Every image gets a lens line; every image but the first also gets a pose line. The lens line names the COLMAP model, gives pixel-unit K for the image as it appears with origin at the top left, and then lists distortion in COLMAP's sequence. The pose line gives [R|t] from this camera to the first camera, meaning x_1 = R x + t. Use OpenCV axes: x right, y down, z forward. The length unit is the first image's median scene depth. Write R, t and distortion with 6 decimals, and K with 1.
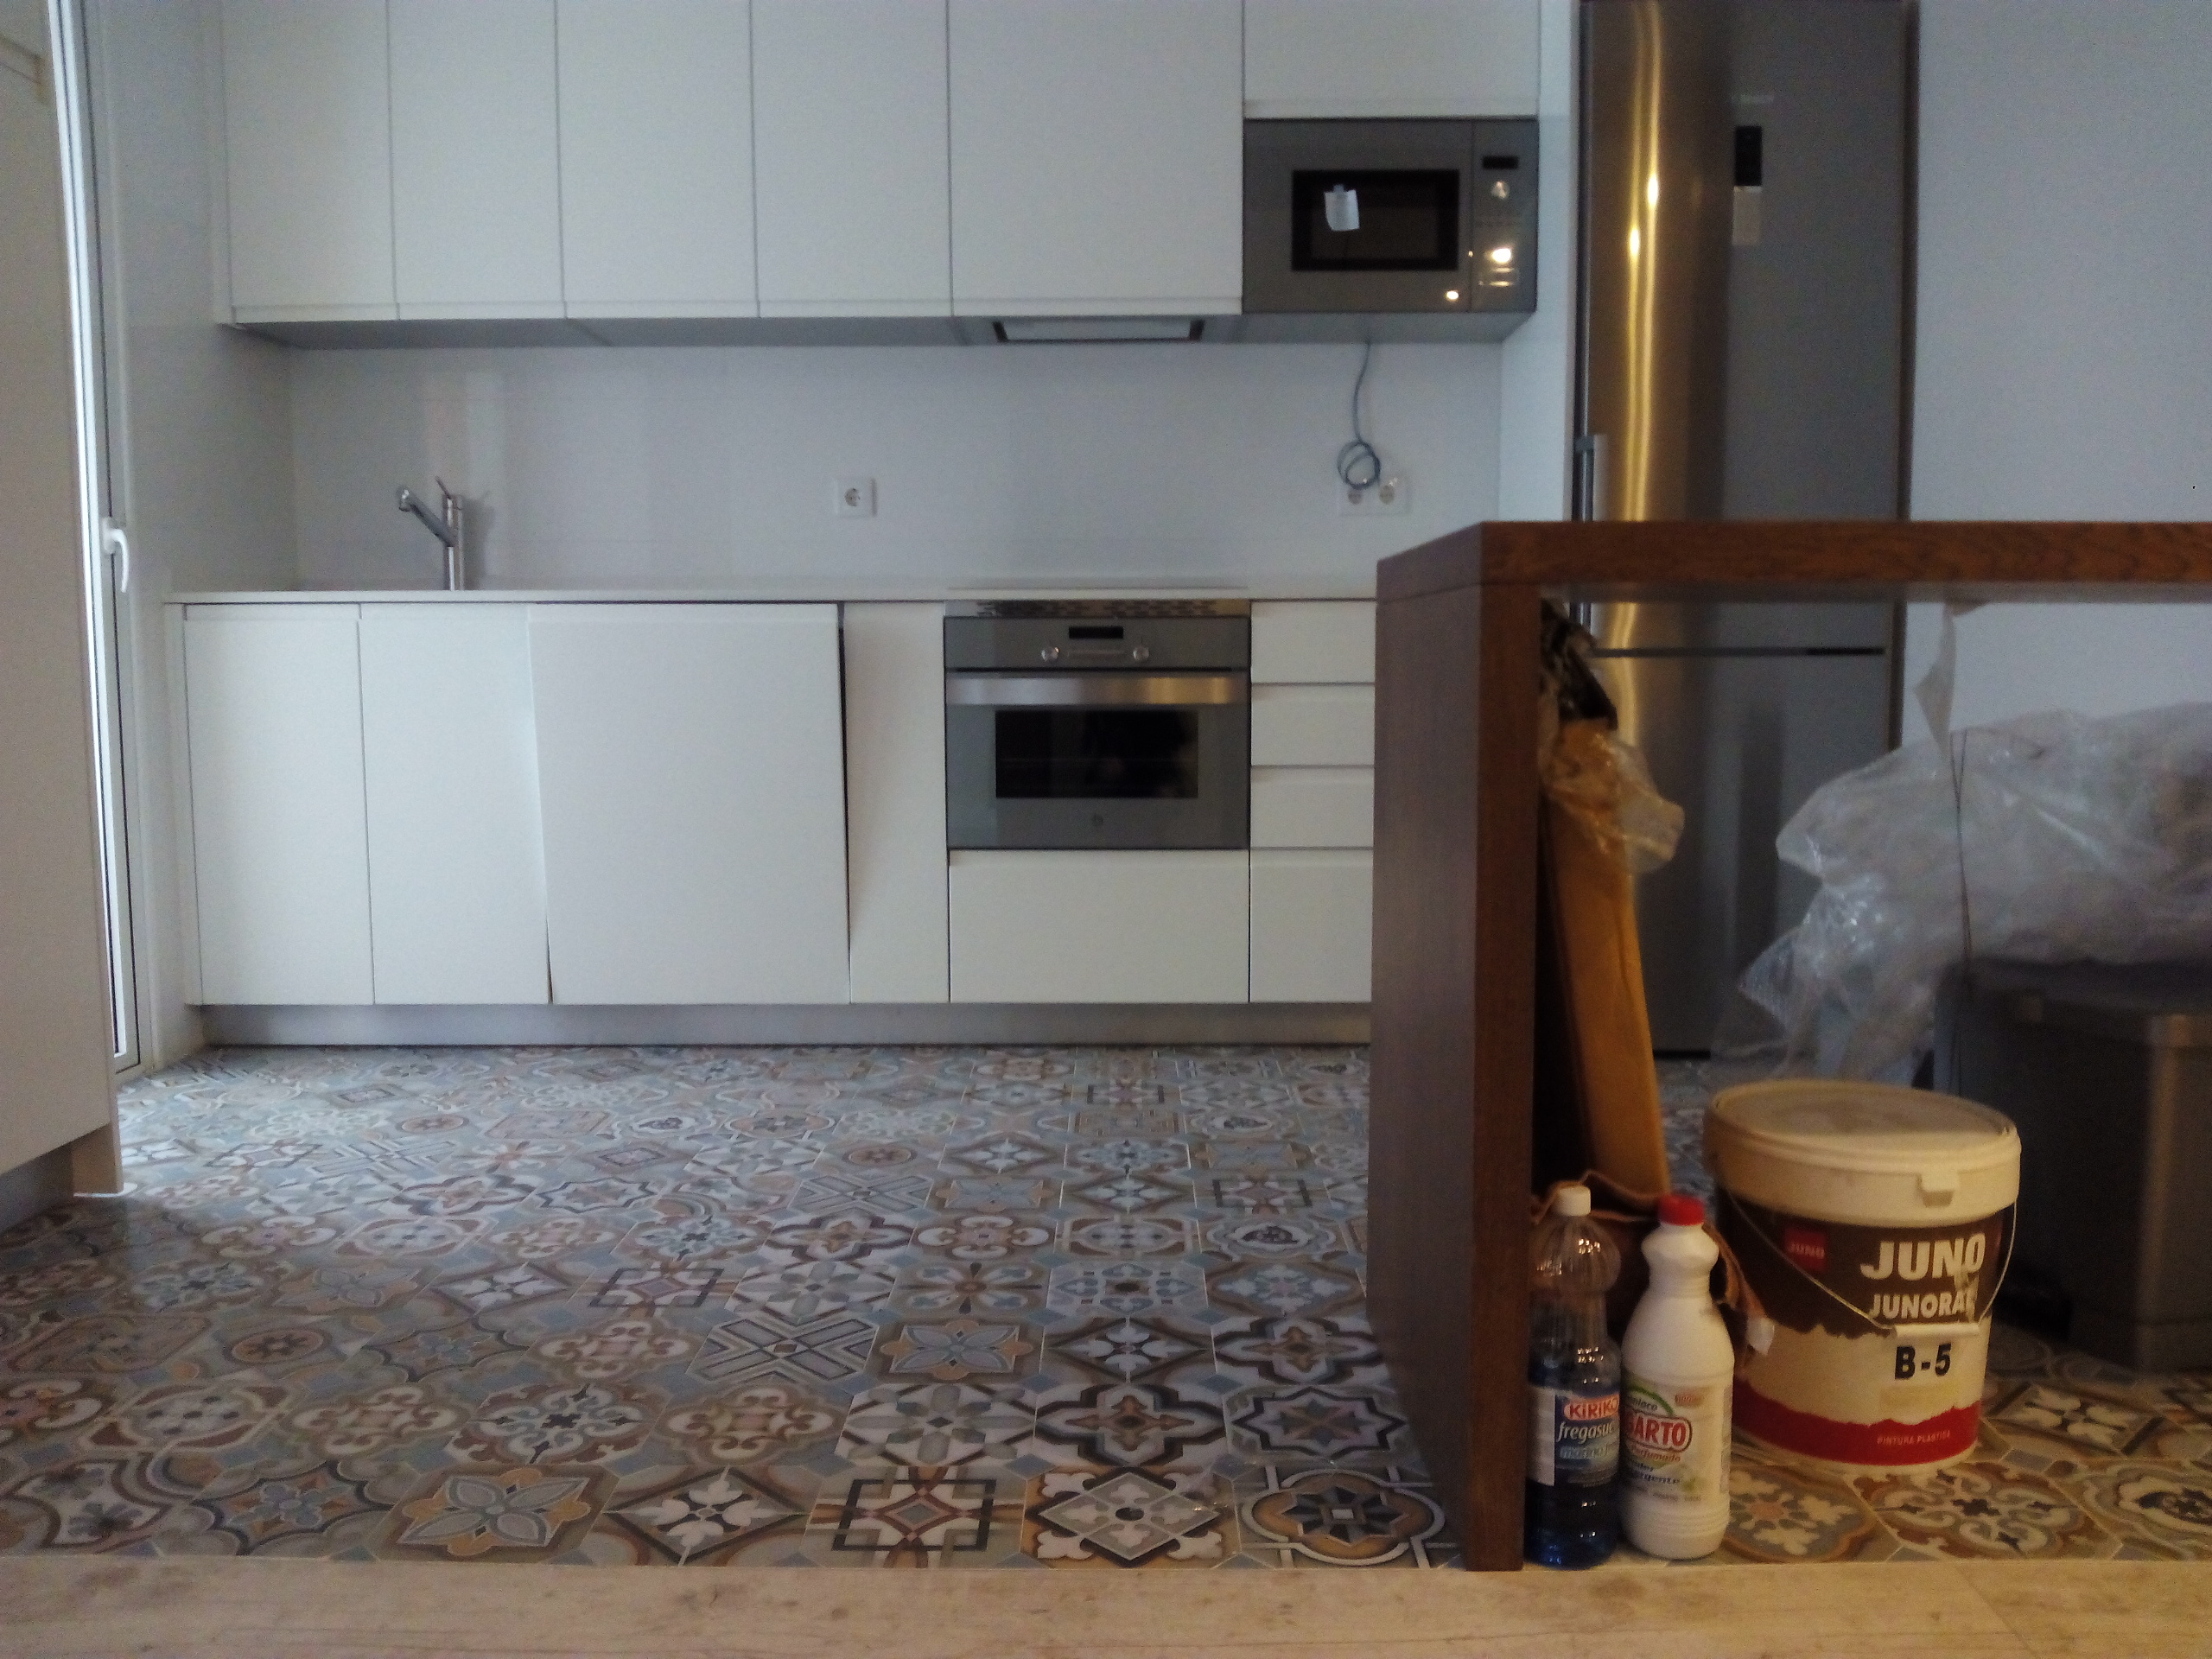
lens RADIAL K [[1781.4, 0, 1106.0], [0, 1781.4, 829.5], [0, 0, 1]] dist [0.045199, -0.171081]
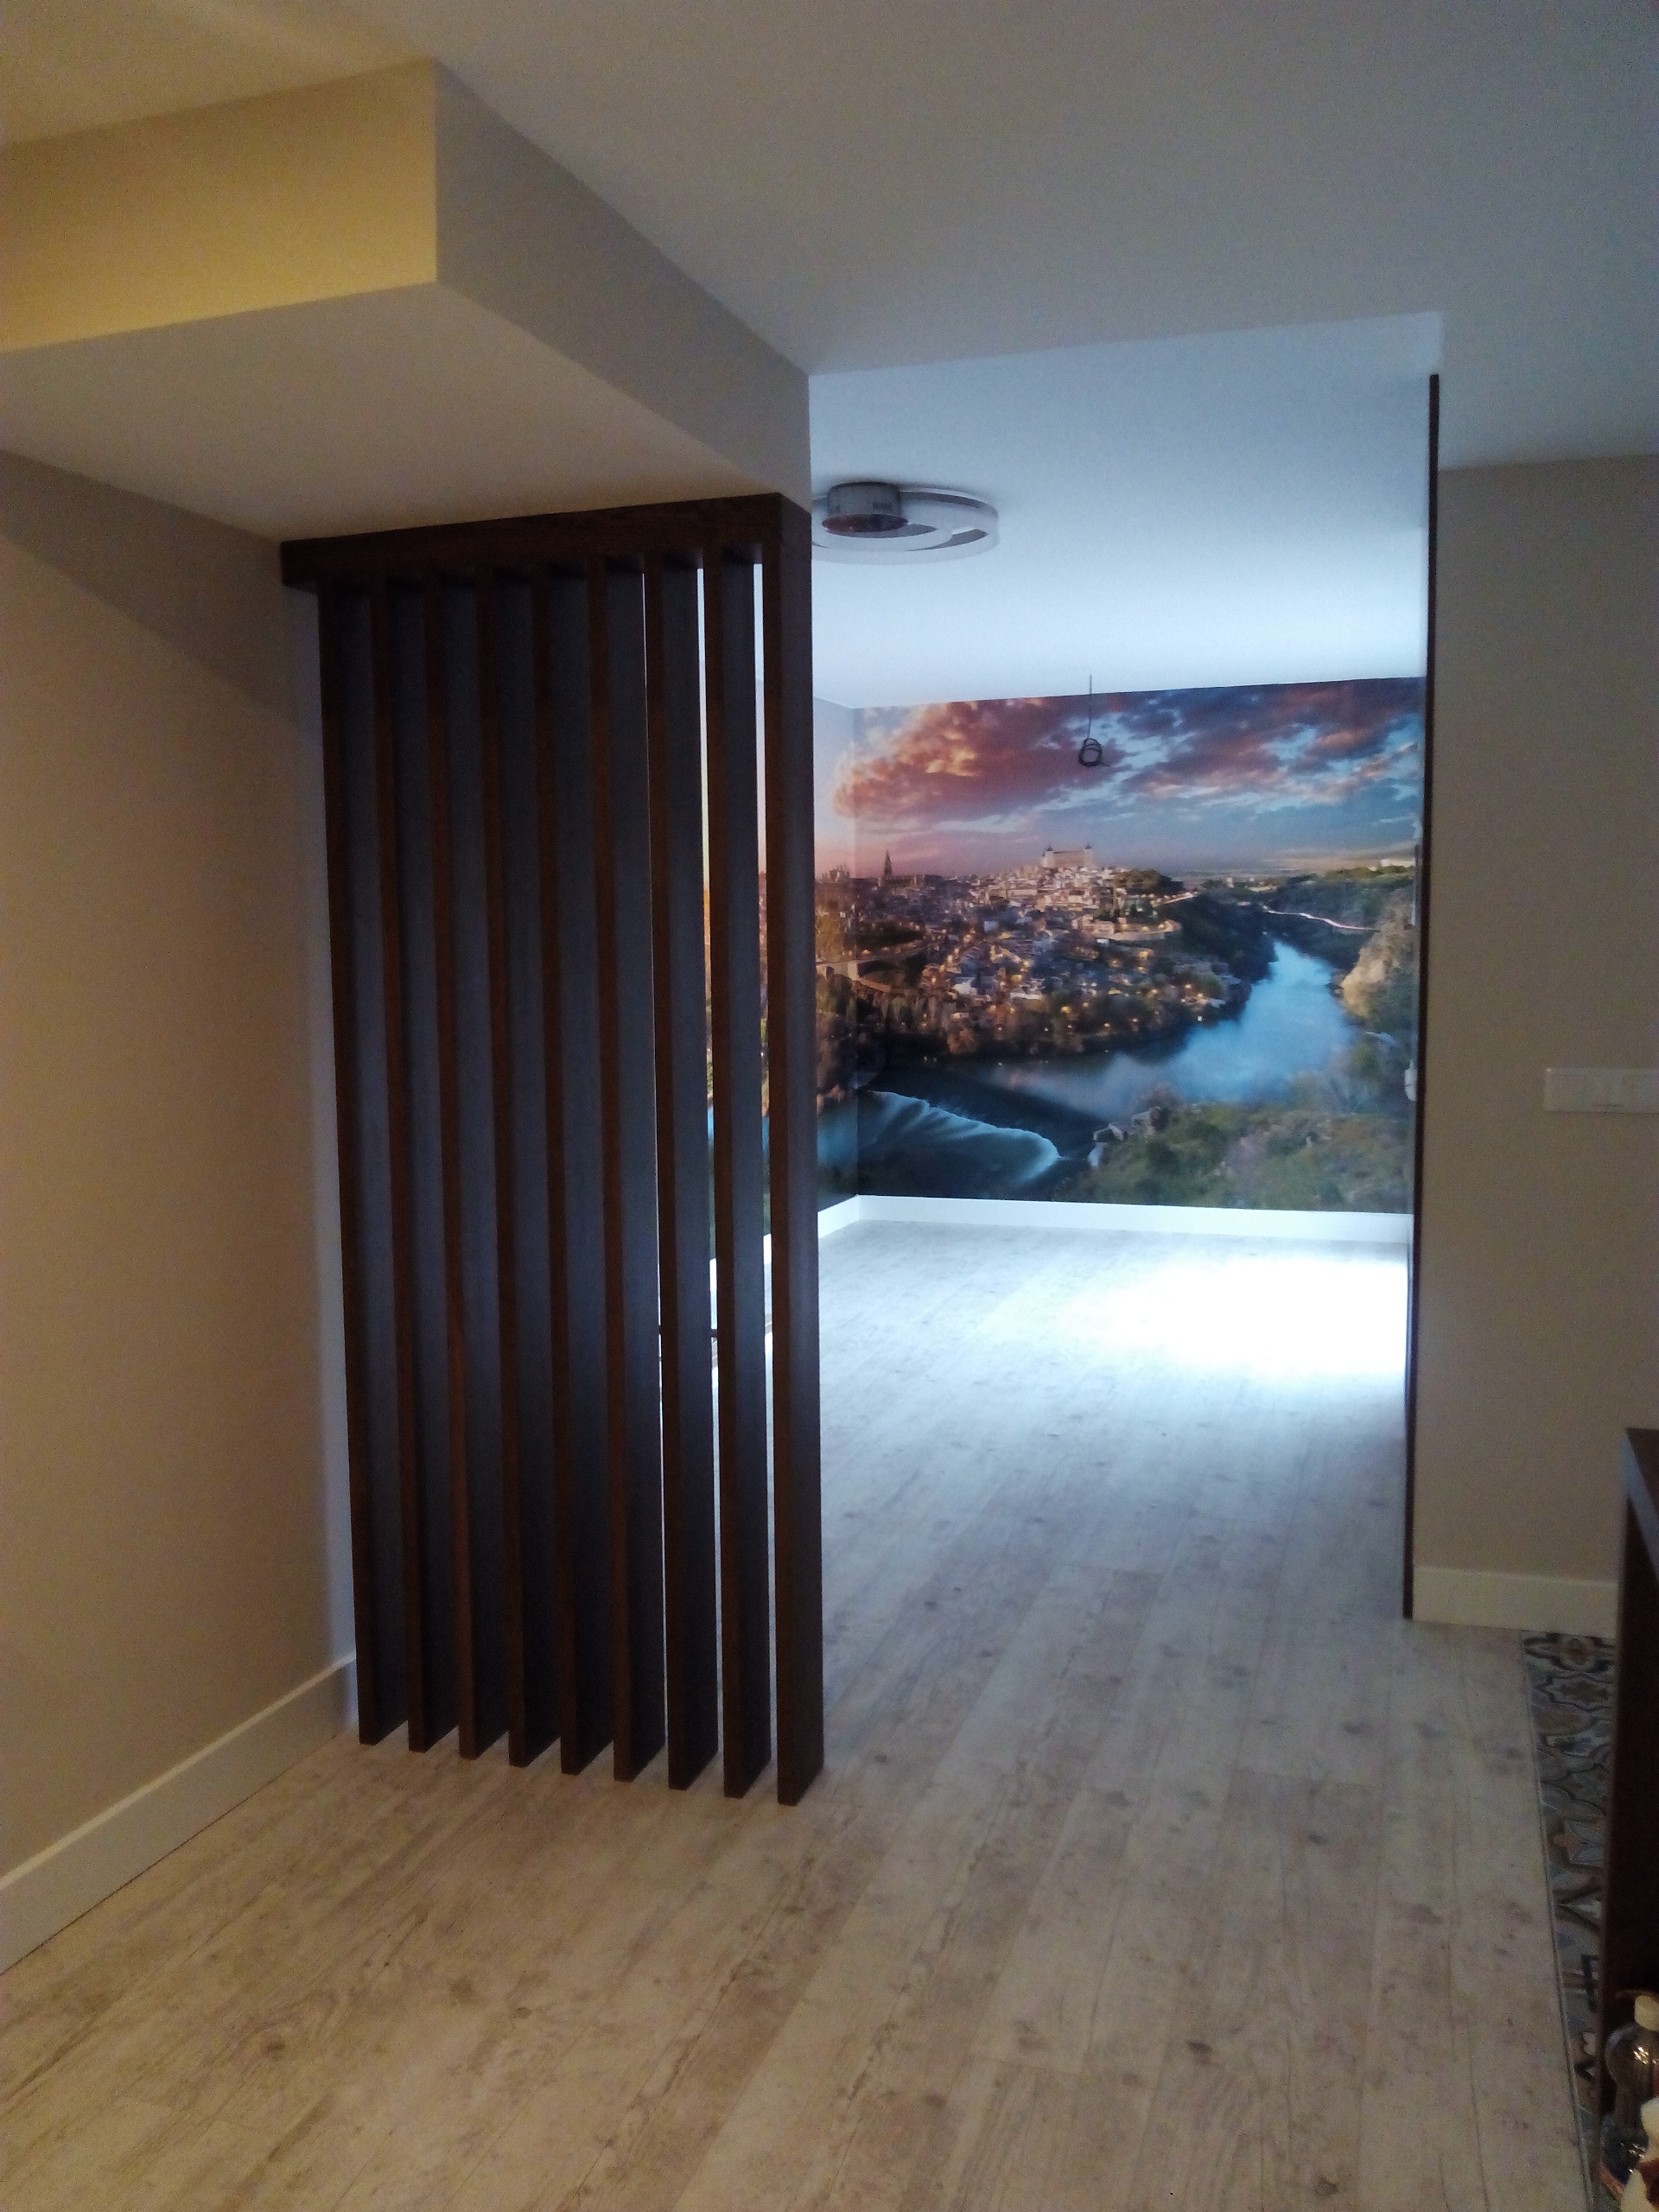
lens RADIAL K [[1779.1, 0, 822.5], [0, 1779.1, 1090.3], [0, 0, 1]] dist [0.054881, -0.187733]
pose [[-0.314072, 0.093300, -0.944803, 1.182637], [-0.083959, 0.988531, 0.125528, -0.392904], [0.945679, 0.118749, -0.302637, 0.621417]]
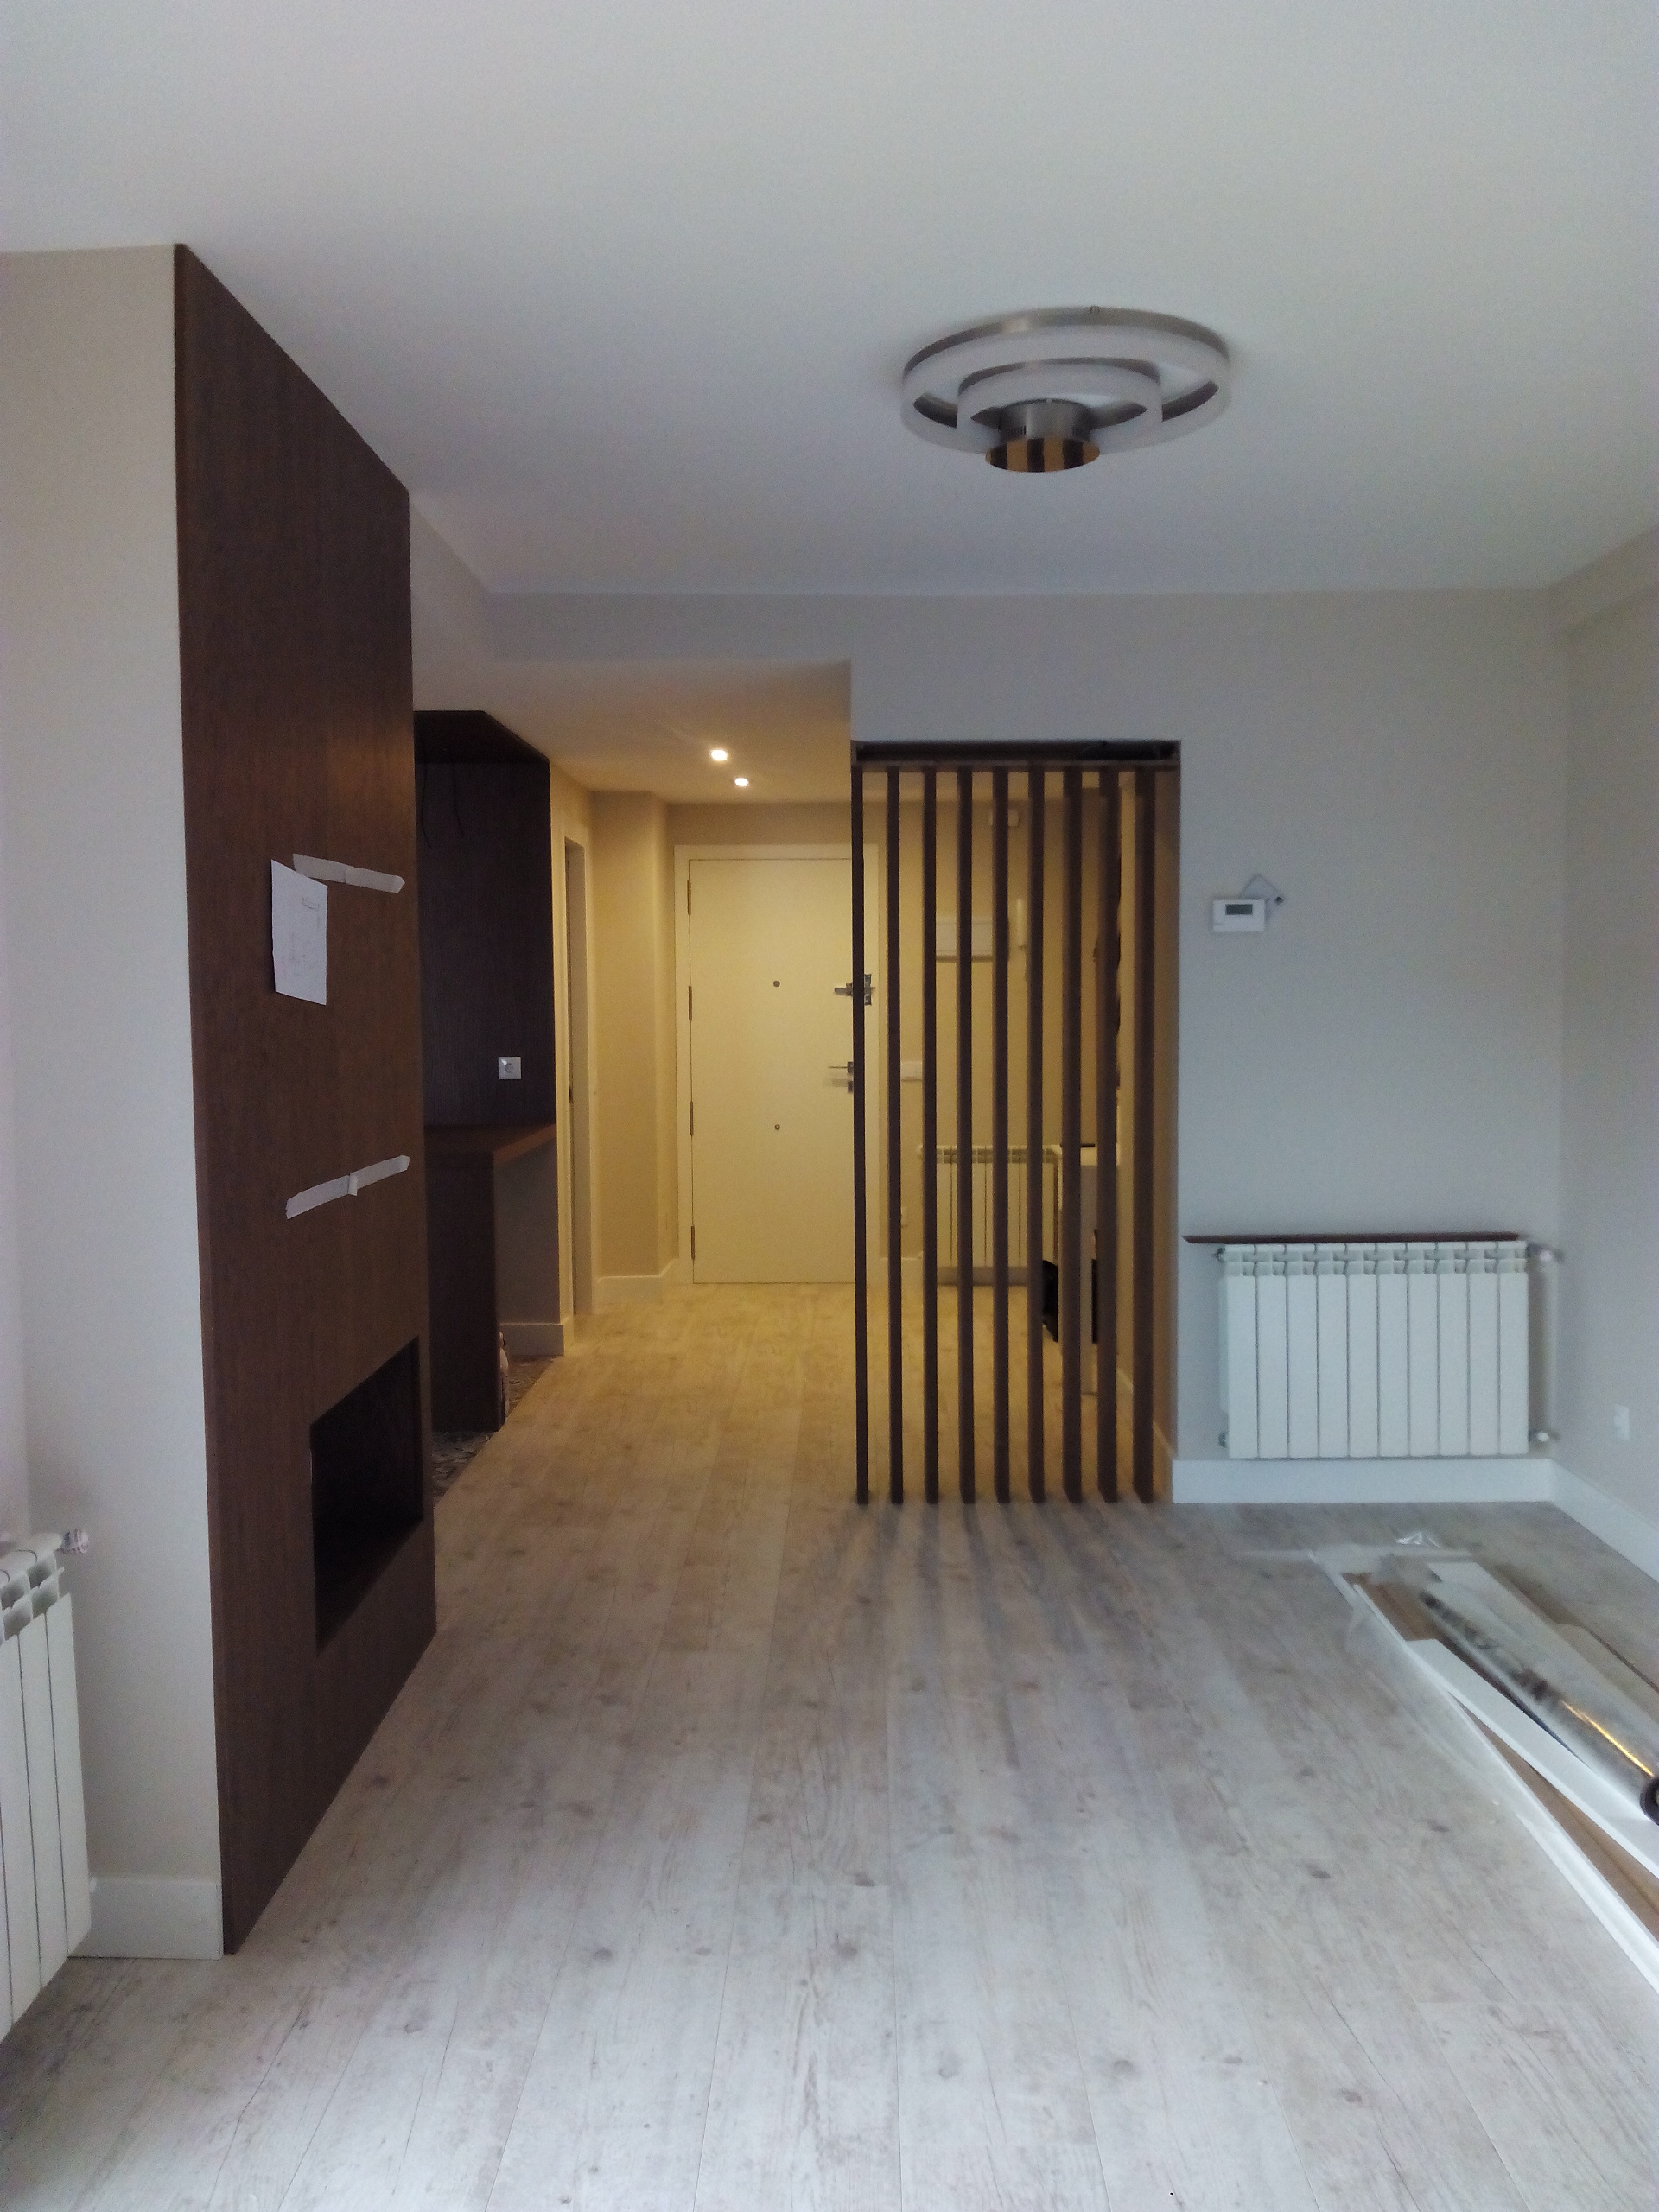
lens RADIAL K [[1779.1, 0, 822.5], [0, 1779.1, 1090.3], [0, 0, 1]] dist [0.054881, -0.187733]
pose [[0.013961, -0.056345, 0.998314, -2.757282], [0.108408, 0.992611, 0.054507, -0.330043], [-0.994008, 0.107464, 0.019966, 0.149597]]
